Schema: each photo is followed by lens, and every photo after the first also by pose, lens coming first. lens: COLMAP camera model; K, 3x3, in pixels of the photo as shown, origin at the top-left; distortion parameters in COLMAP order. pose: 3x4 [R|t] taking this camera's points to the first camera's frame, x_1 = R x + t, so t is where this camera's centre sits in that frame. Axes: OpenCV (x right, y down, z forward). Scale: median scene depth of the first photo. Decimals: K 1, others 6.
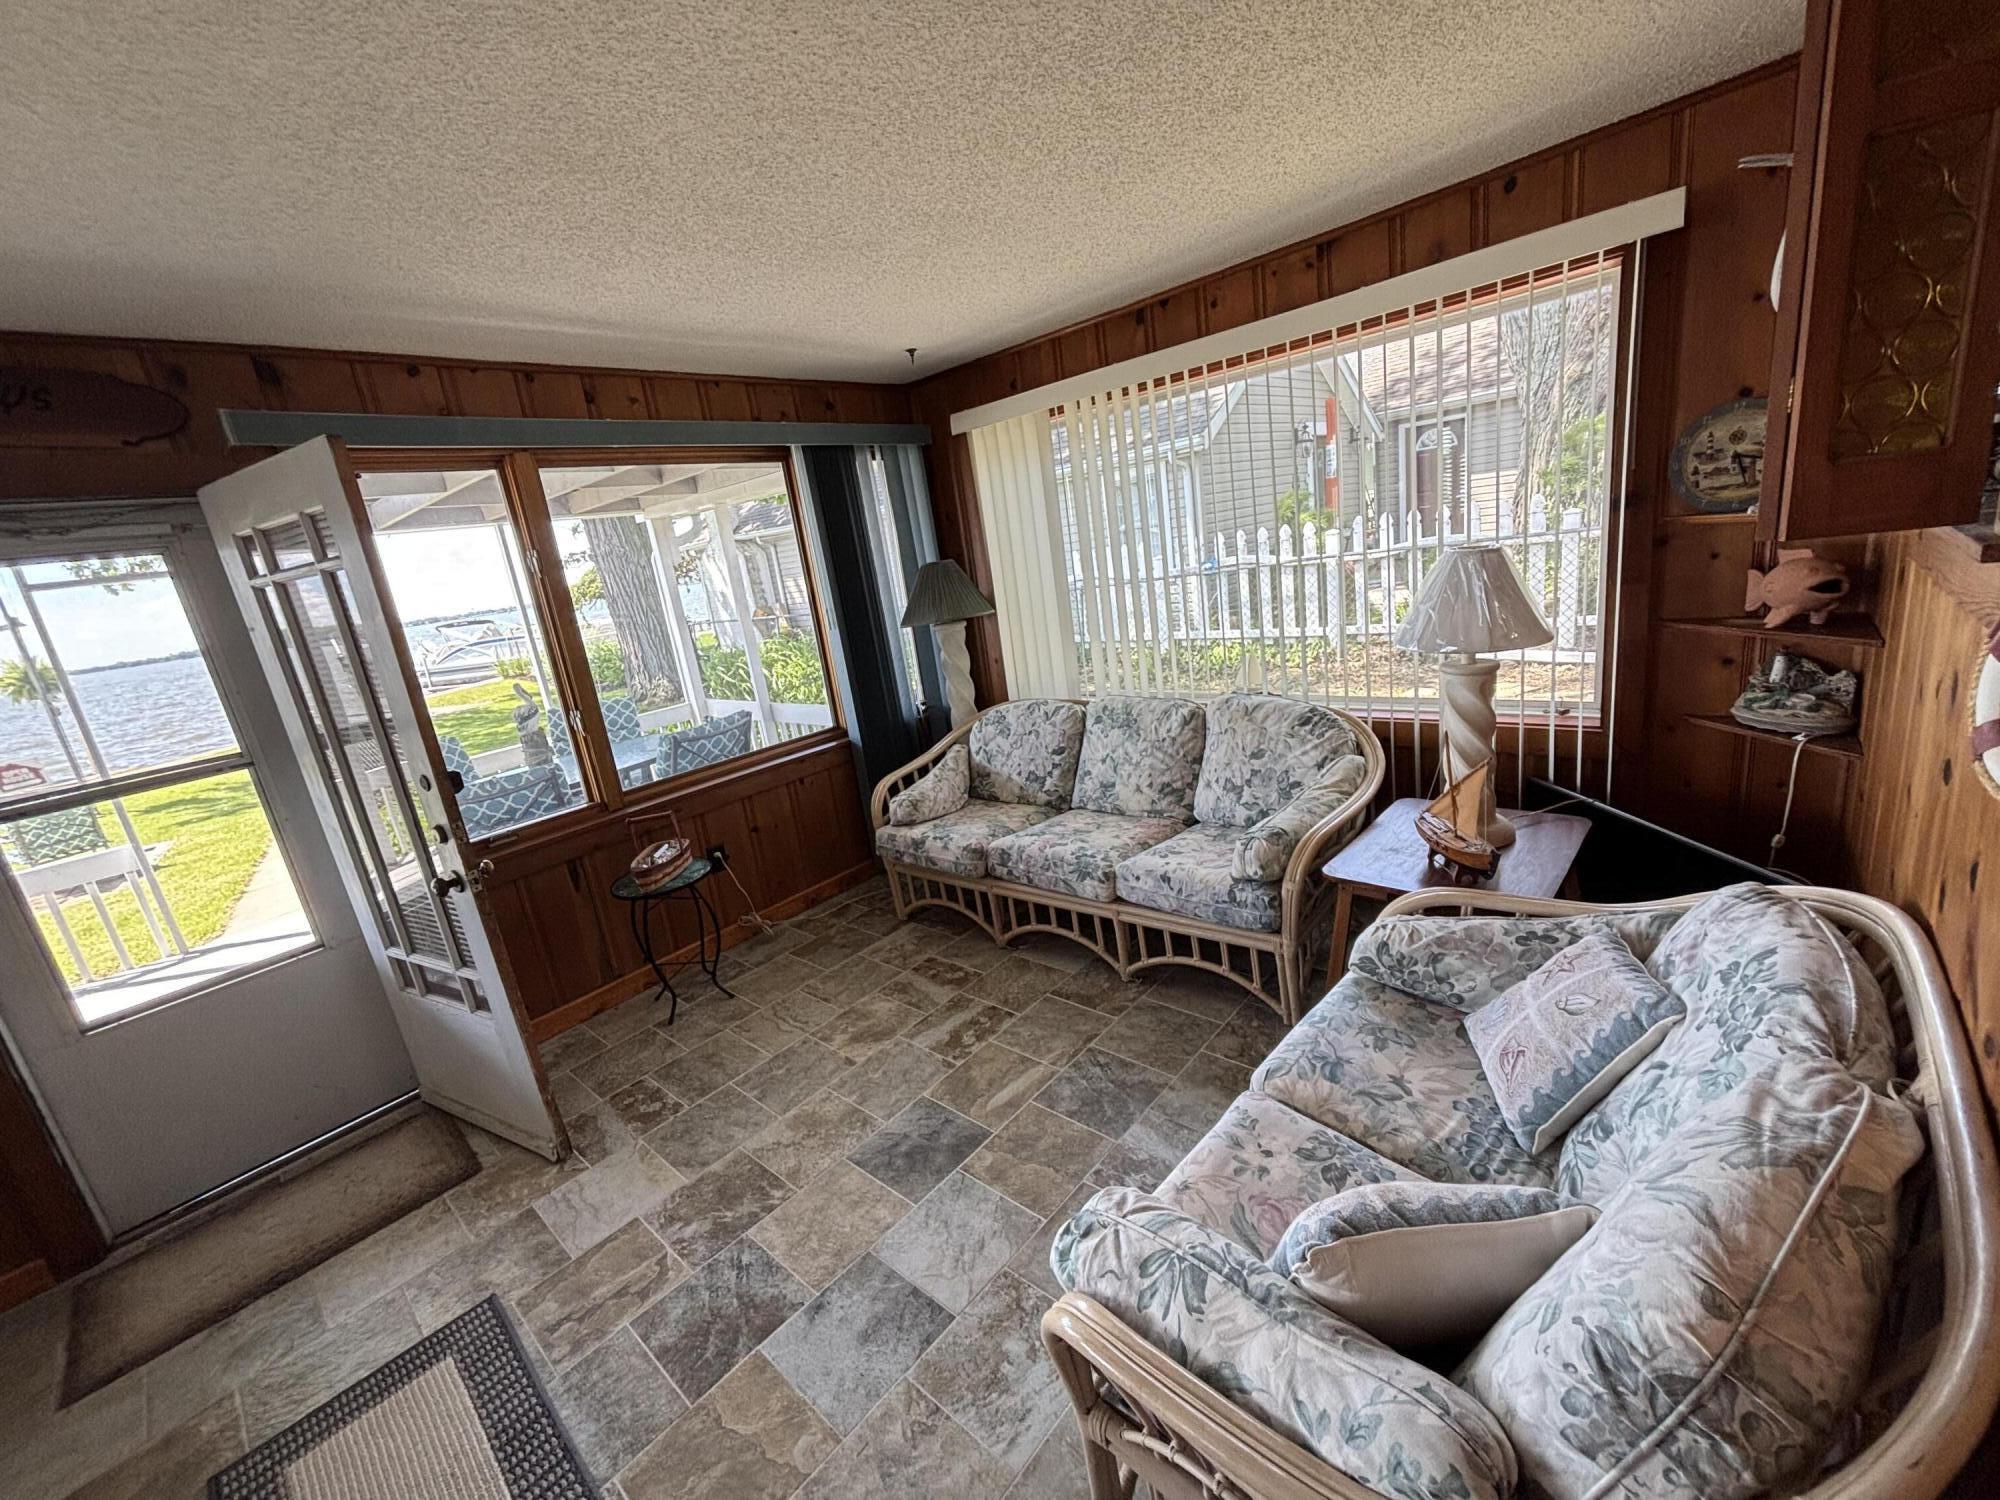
lens RADIAL K [[804.4, 0, 998.4], [0, 804.4, 746.9], [0, 0, 1]] dist [0.002104, -0.000763]
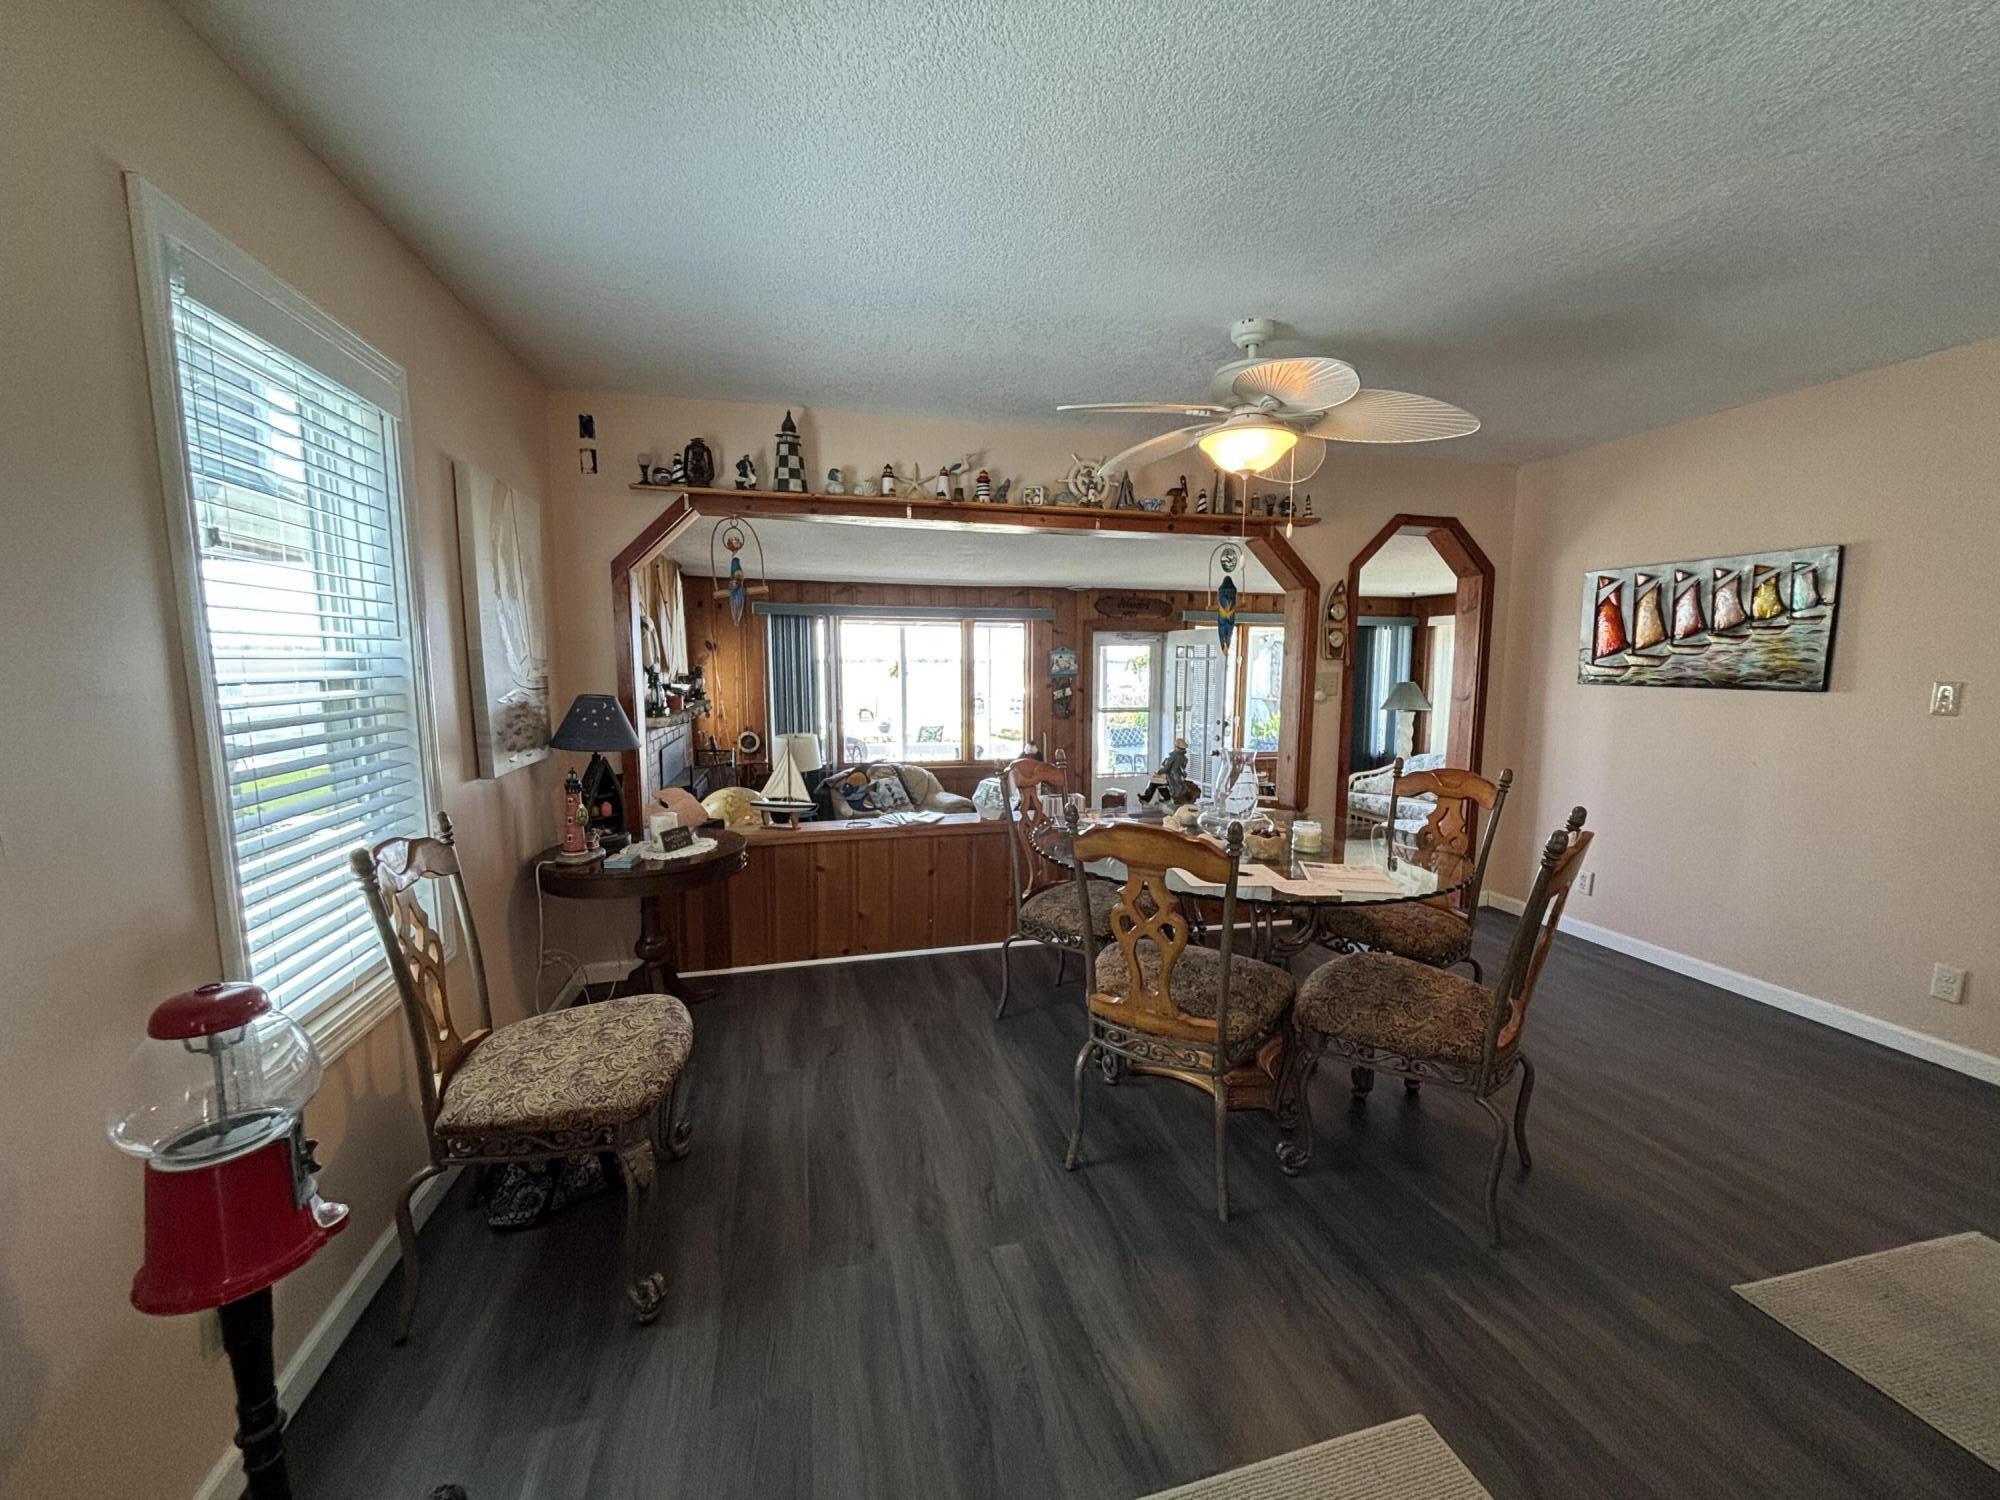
lens RADIAL K [[804.4, 0, 997.1], [0, 804.4, 759.1], [0, 0, 1]] dist [0.002104, -0.000763]
pose [[0.822003, 0.202677, -0.532196, 0.195433], [-0.250654, 0.967899, -0.018542, 0.258825], [0.511354, 0.148639, 0.846418, -1.231251]]
